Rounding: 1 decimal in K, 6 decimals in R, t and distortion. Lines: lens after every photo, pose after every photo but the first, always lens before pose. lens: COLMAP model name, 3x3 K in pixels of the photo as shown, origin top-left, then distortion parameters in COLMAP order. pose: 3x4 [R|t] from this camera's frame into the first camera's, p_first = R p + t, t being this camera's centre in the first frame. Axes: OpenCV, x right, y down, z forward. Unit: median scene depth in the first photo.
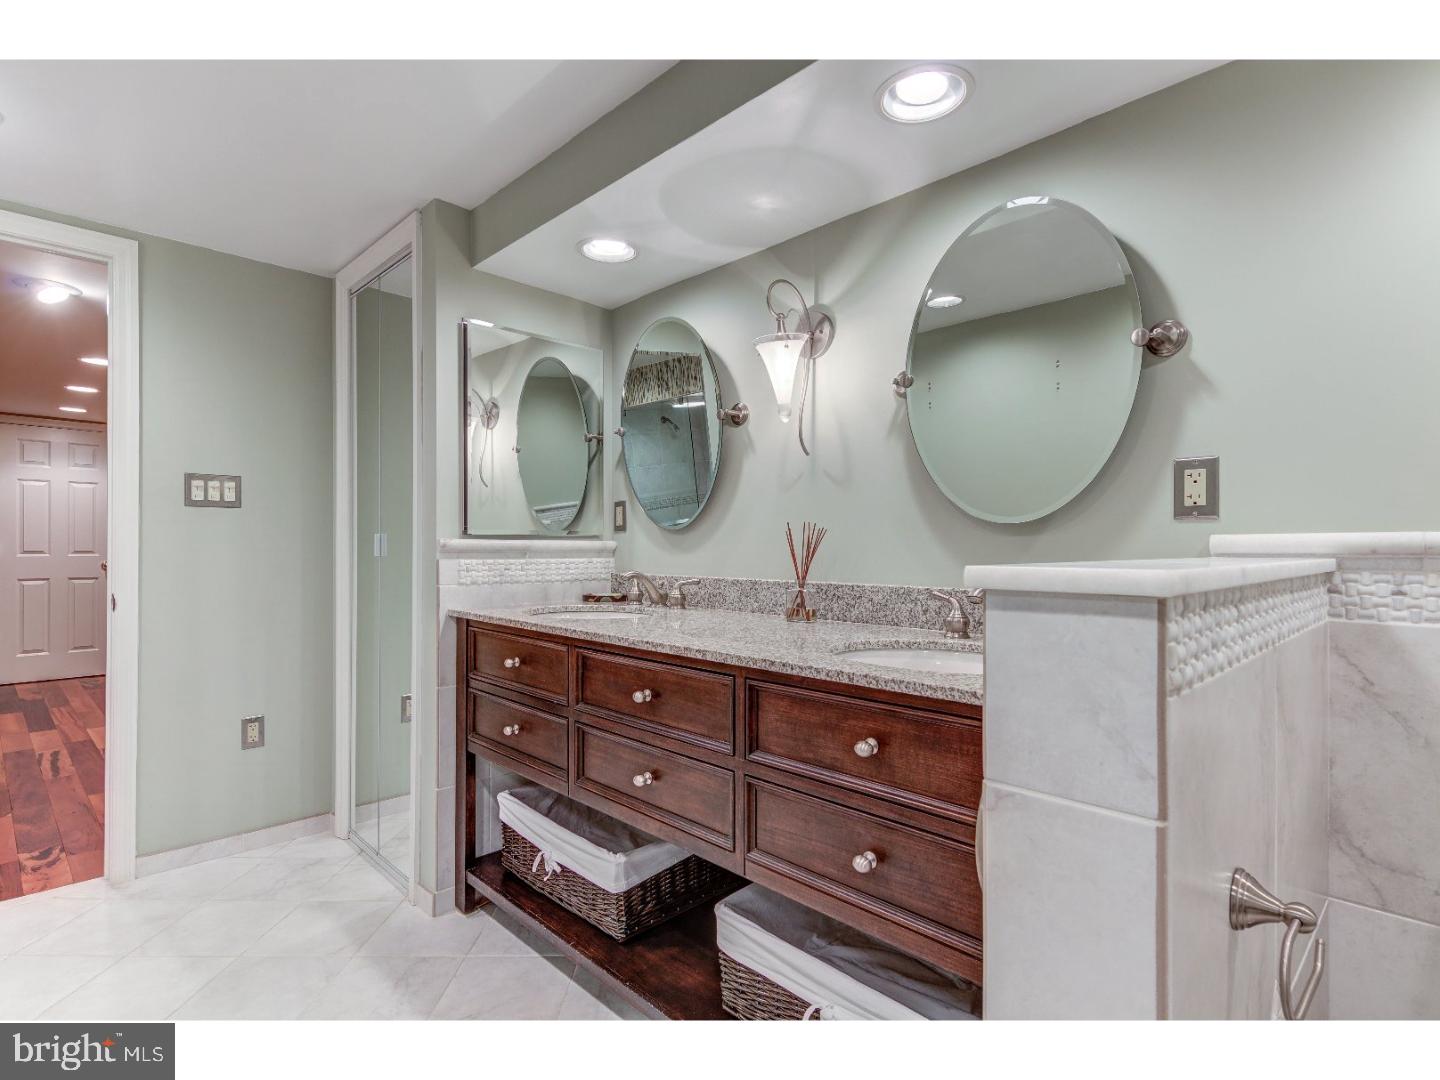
lens RADIAL K [[728.7, 0, 725.0], [0, 728.7, 541.2], [0, 0, 1]] dist [0.007023, -0.001806]
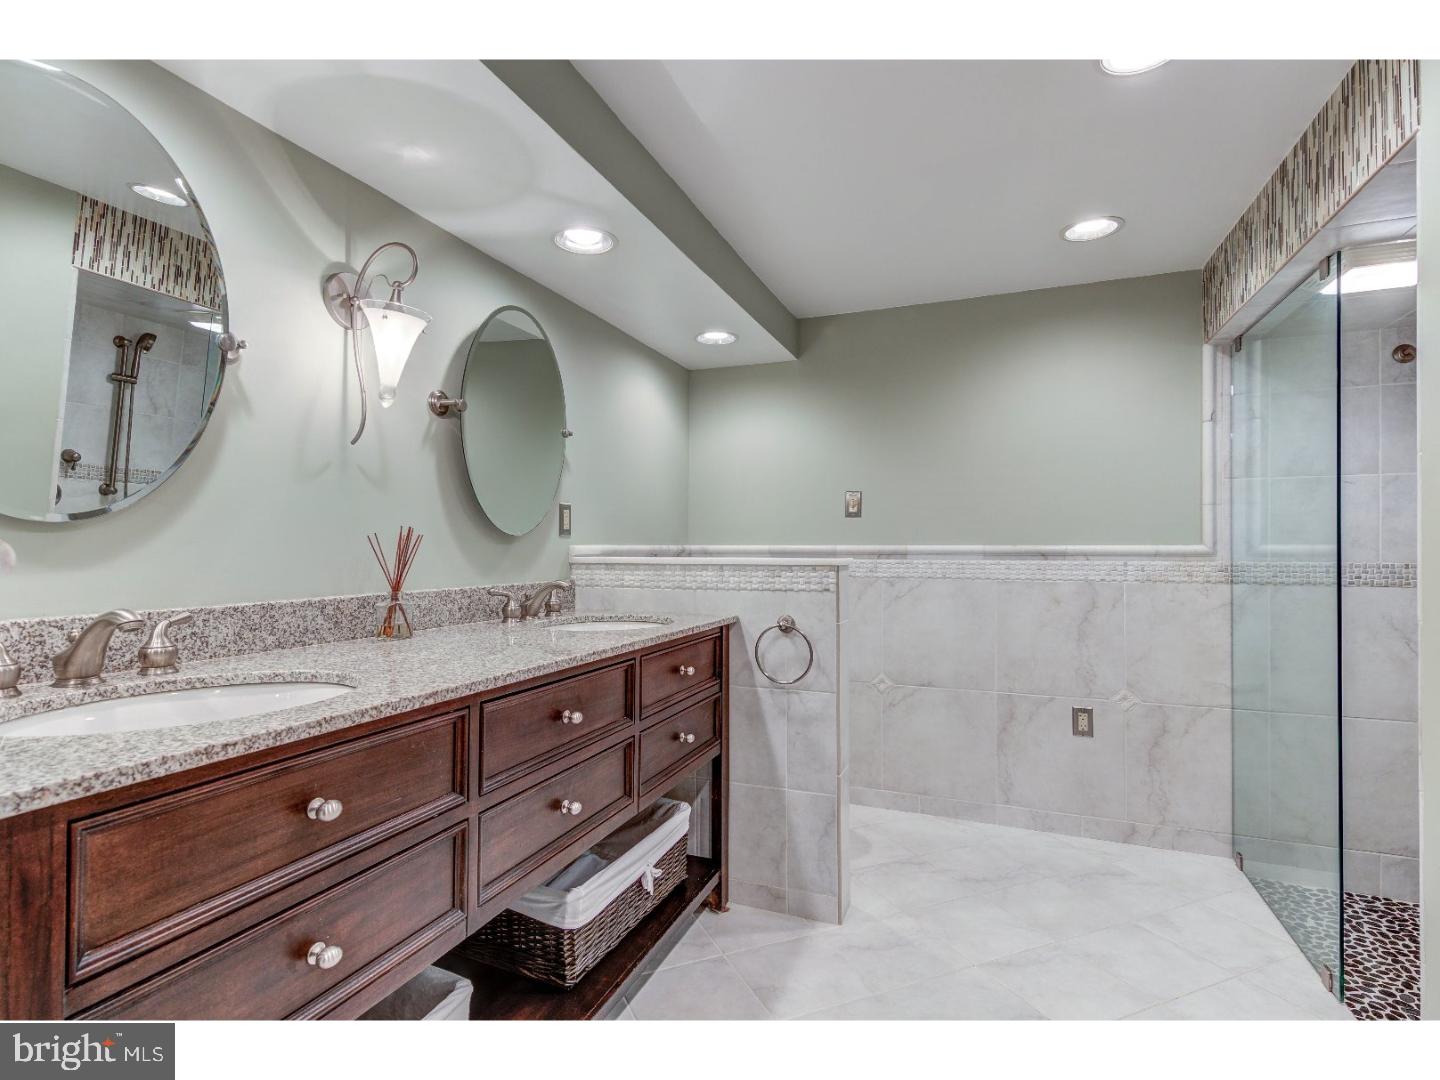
lens RADIAL K [[728.7, 0, 719.3], [0, 728.7, 543.5], [0, 0, 1]] dist [0.007023, -0.001806]
pose [[-0.422019, 0.001175, 0.906586, -0.887919], [-0.013639, 0.999878, -0.007645, -0.003757], [-0.906484, -0.015591, -0.421952, 1.045988]]
